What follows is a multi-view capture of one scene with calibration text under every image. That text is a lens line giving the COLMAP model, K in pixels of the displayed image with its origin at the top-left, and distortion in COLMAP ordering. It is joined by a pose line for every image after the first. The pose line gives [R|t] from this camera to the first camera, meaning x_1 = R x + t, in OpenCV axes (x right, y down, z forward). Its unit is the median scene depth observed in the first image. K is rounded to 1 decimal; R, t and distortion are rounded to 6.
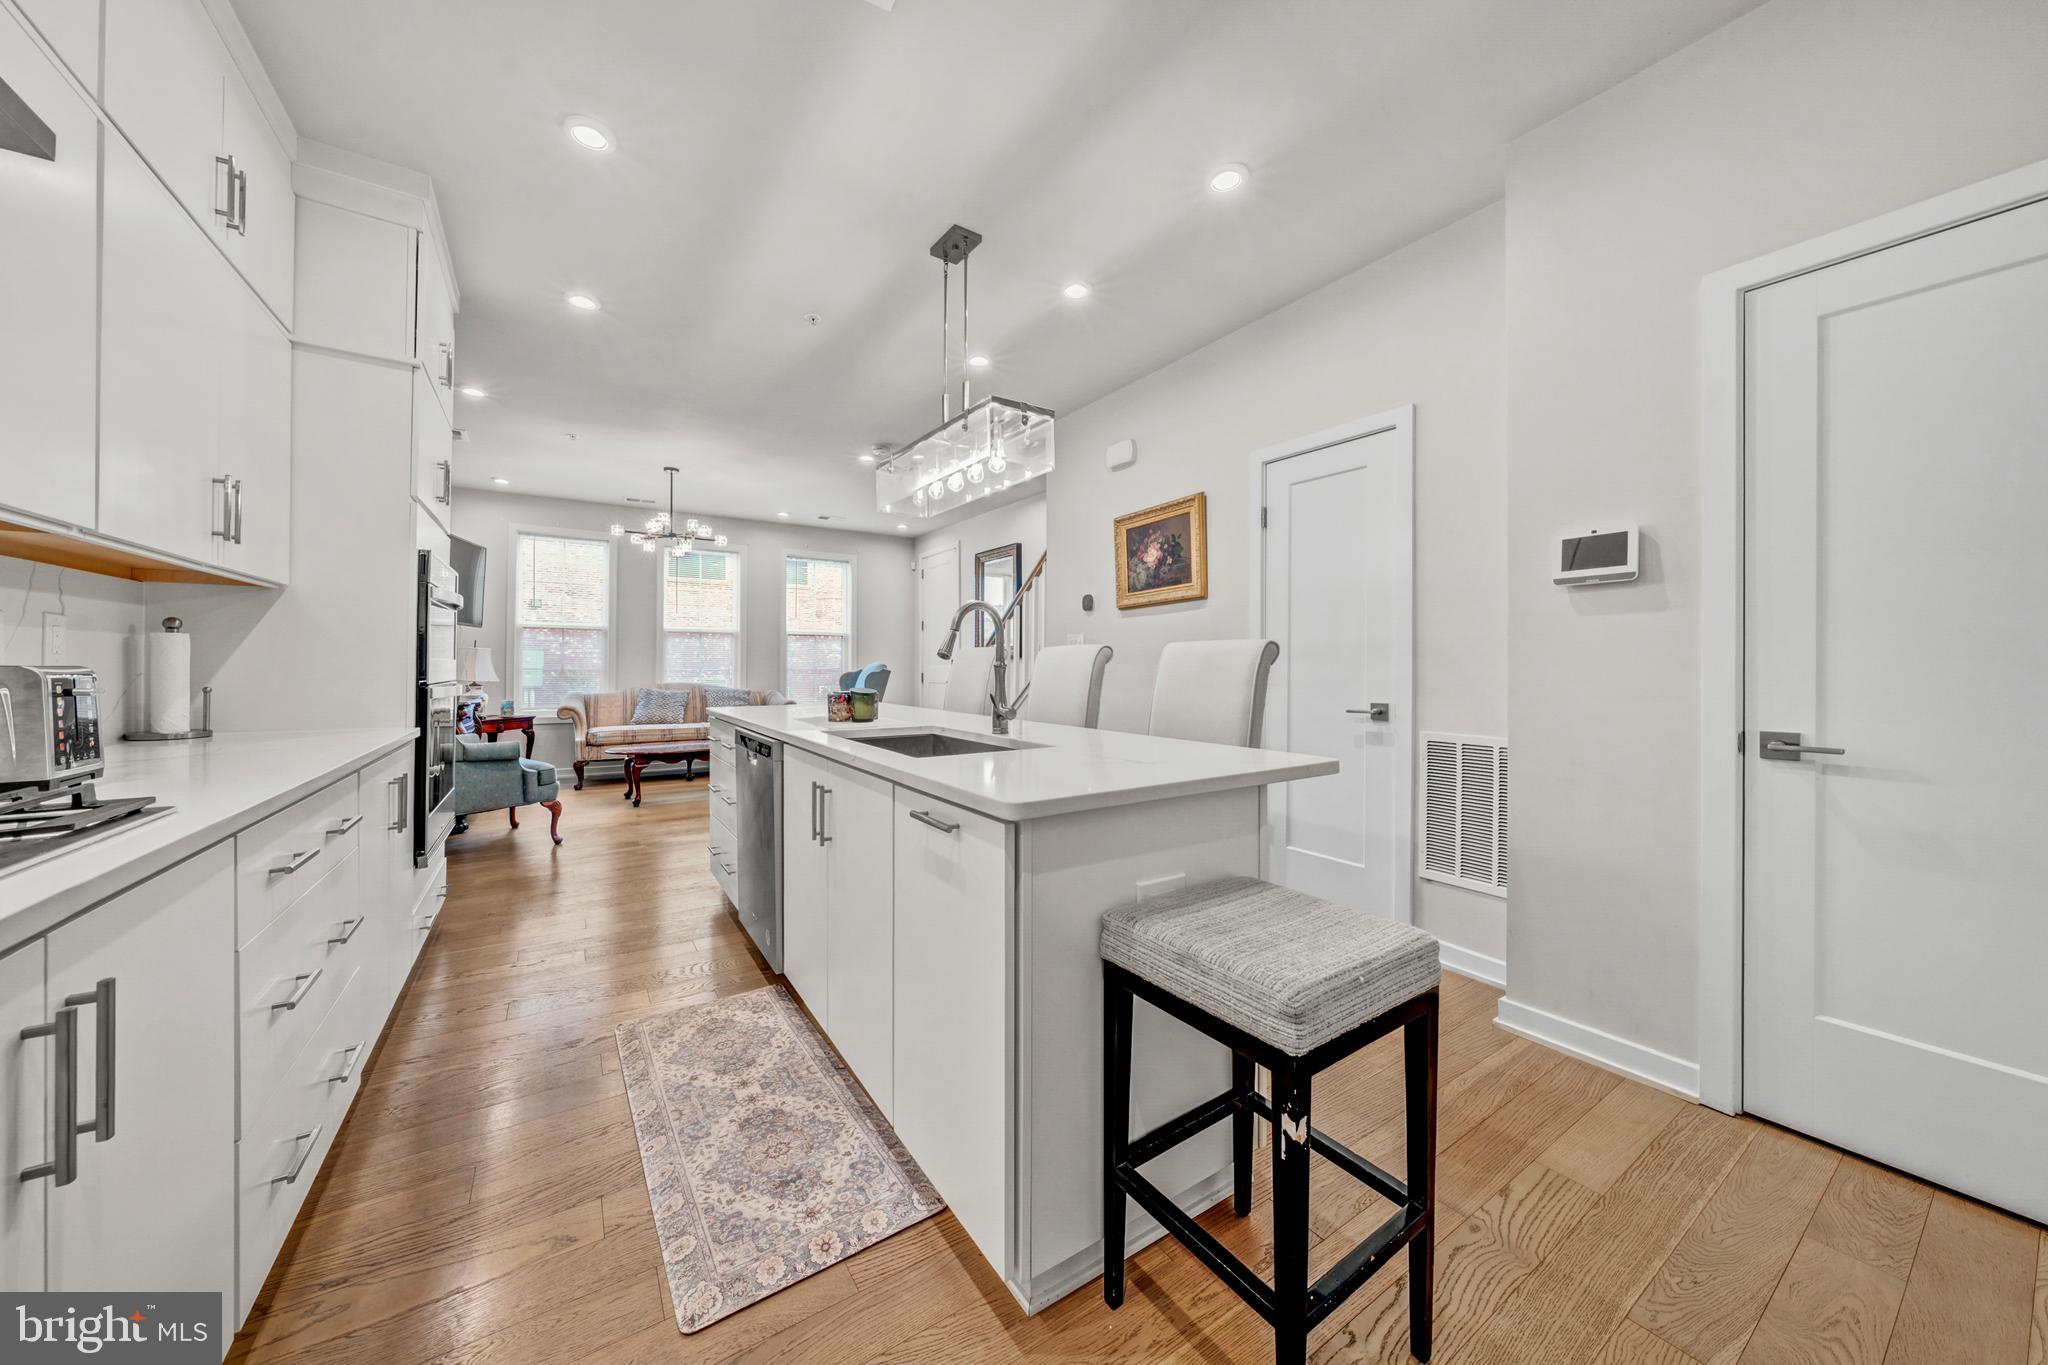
lens RADIAL K [[700.7, 0, 1014.2], [0, 700.7, 668.1], [0, 0, 1]] dist [-0.000640, -0.000035]
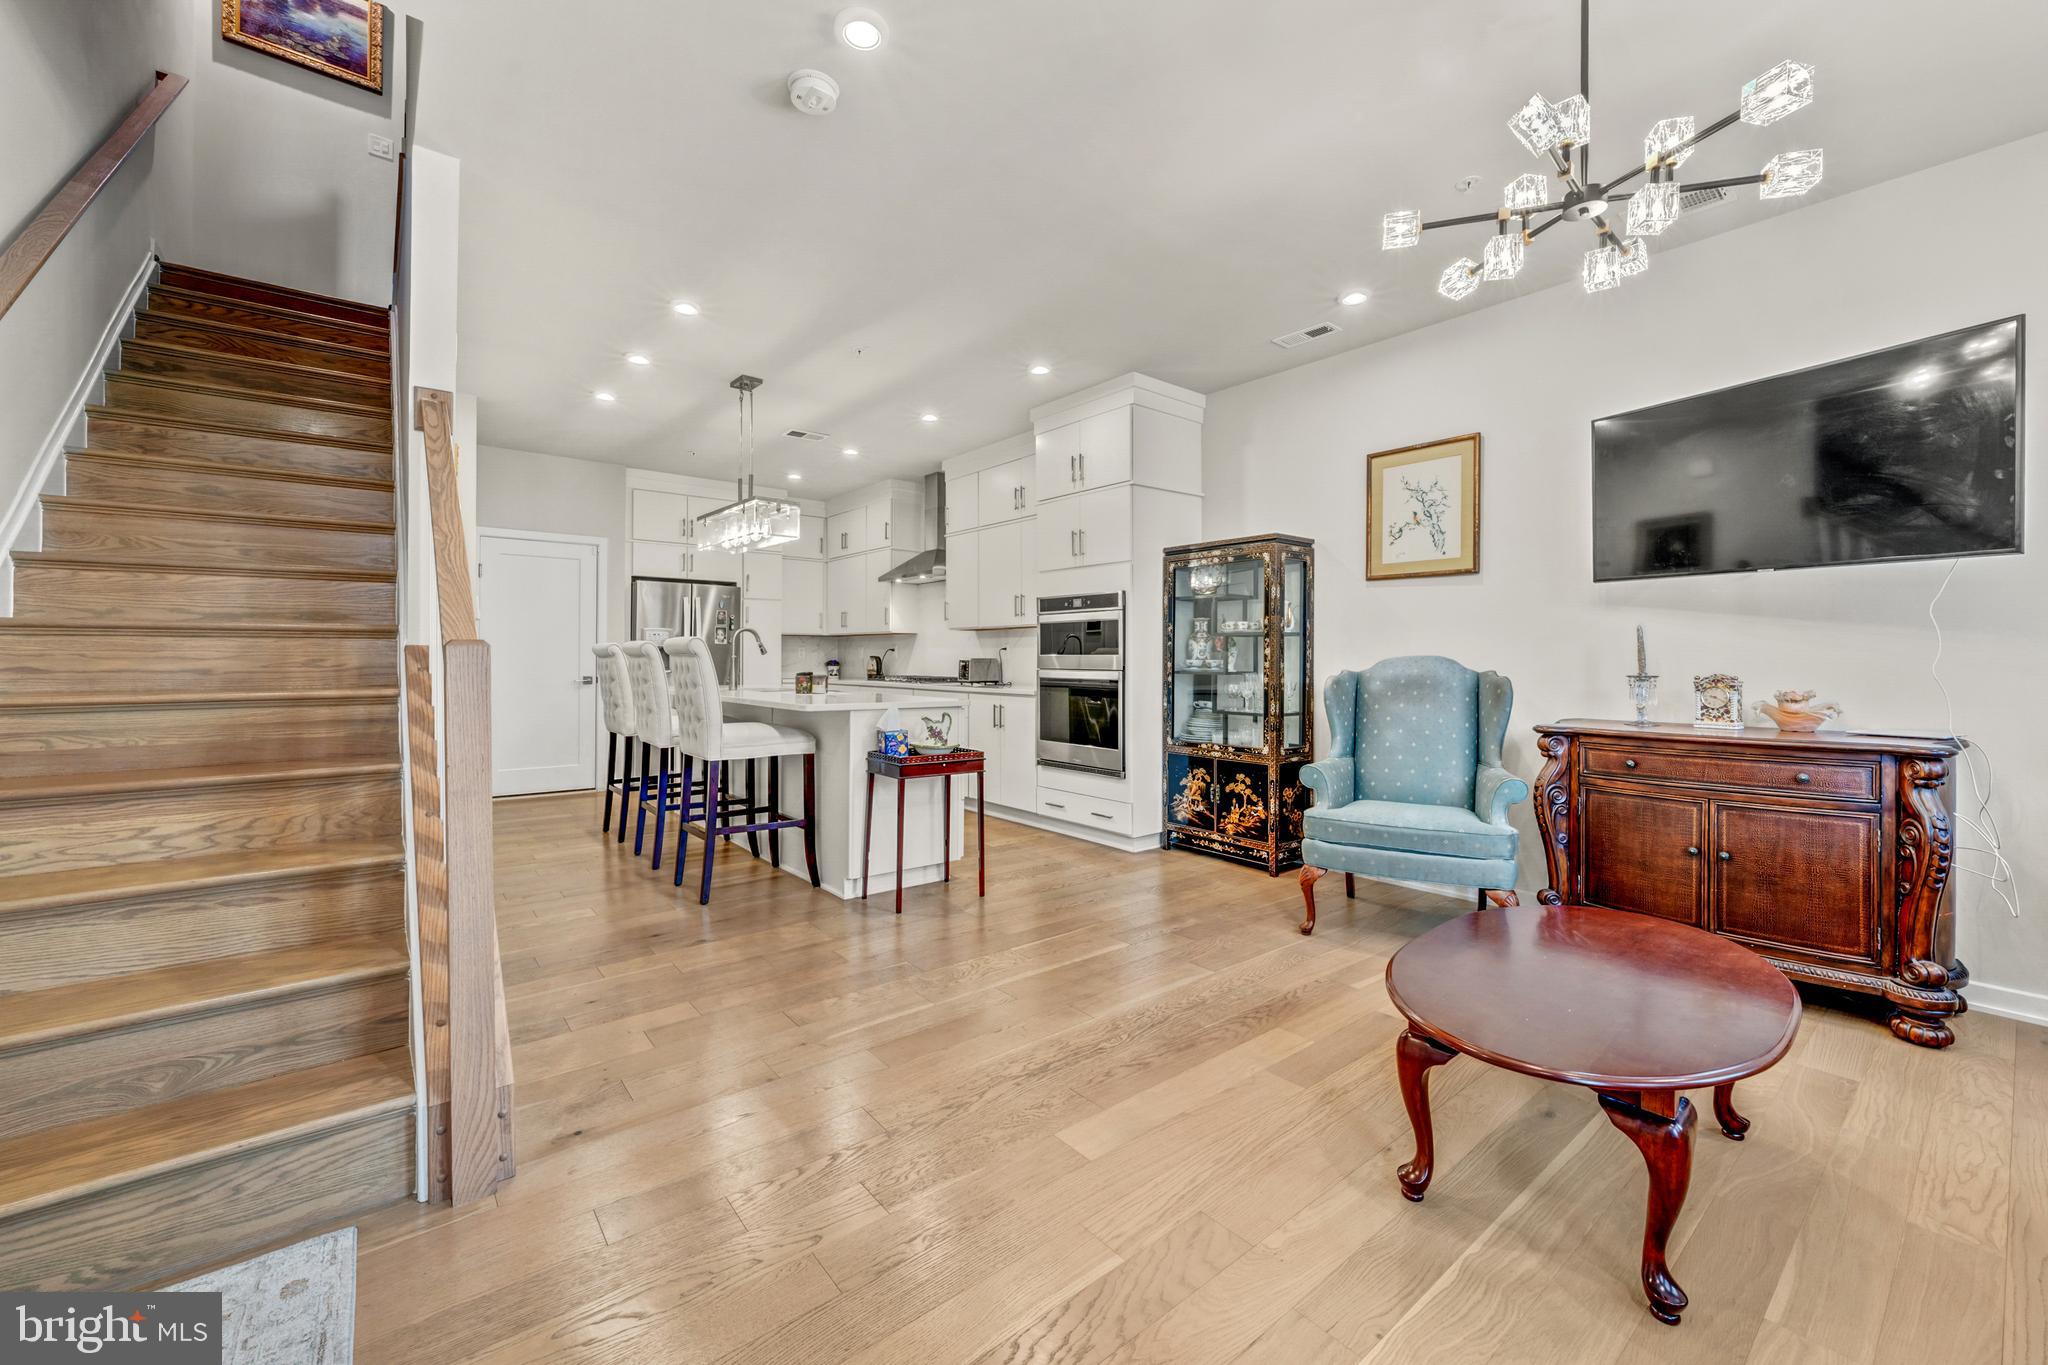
lens RADIAL K [[805.7, 0, 1022.6], [0, 805.7, 661.8], [0, 0, 1]] dist [-0.000387, -0.000114]
pose [[-0.994587, -0.005137, -0.103781, -0.353713], [-0.006039, 0.999947, 0.008384, -0.008067], [0.103732, 0.008965, -0.994565, 1.967723]]
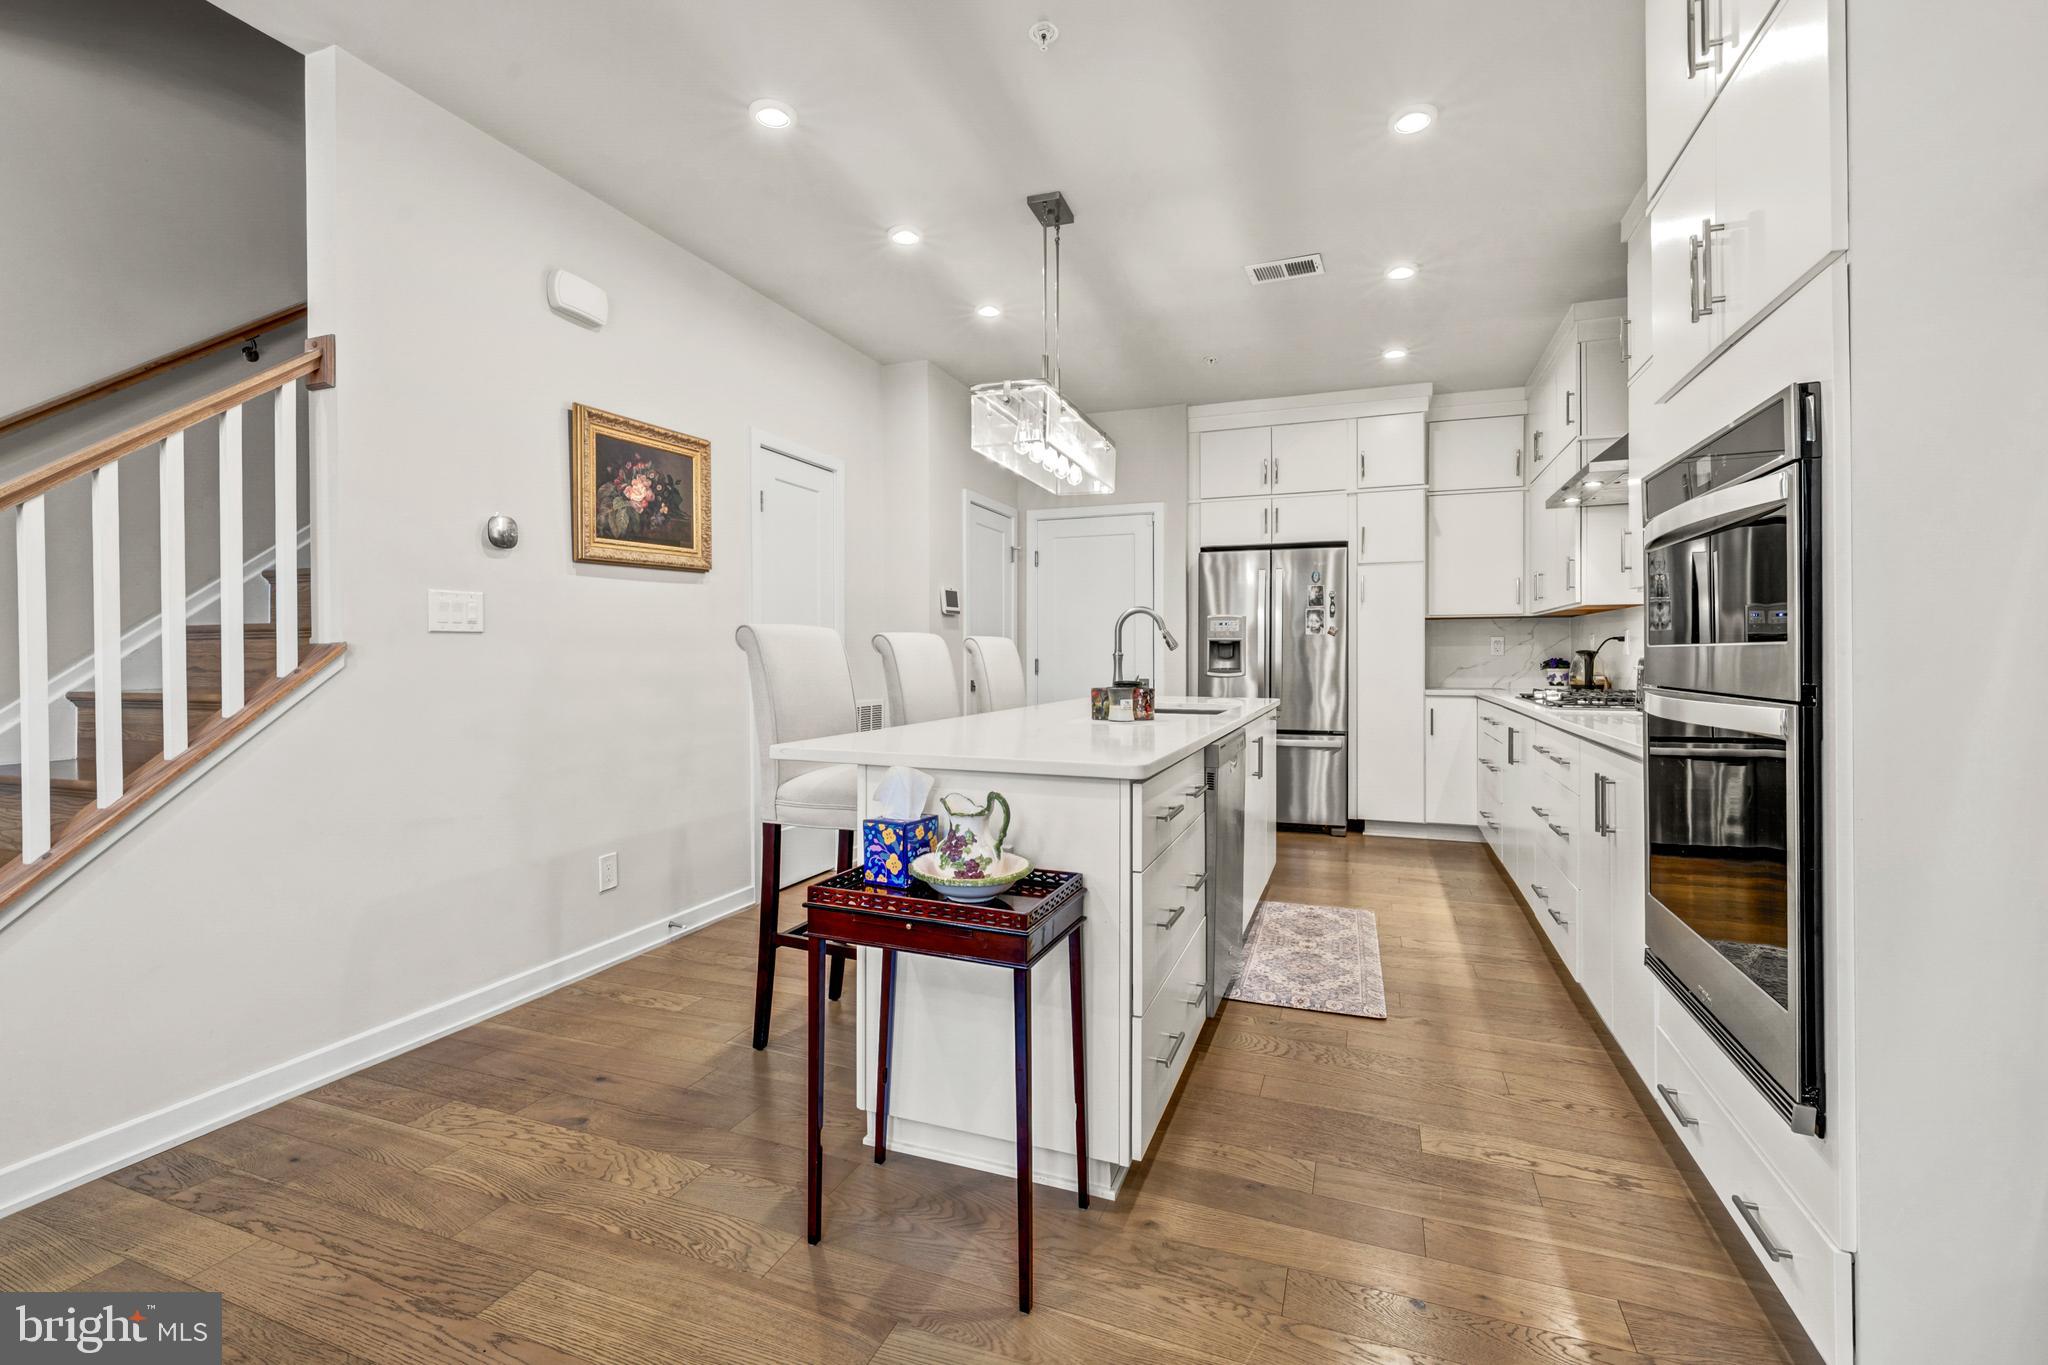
lens RADIAL K [[900.9, 0, 1021.6], [0, 900.9, 663.5], [0, 0, 1]] dist [0.007555, 0.000058]
pose [[-0.587812, -0.009924, 0.808936, -0.732750], [0.003469, 0.999885, 0.014787, -0.007170], [-0.808990, 0.011499, -0.587710, 1.222654]]
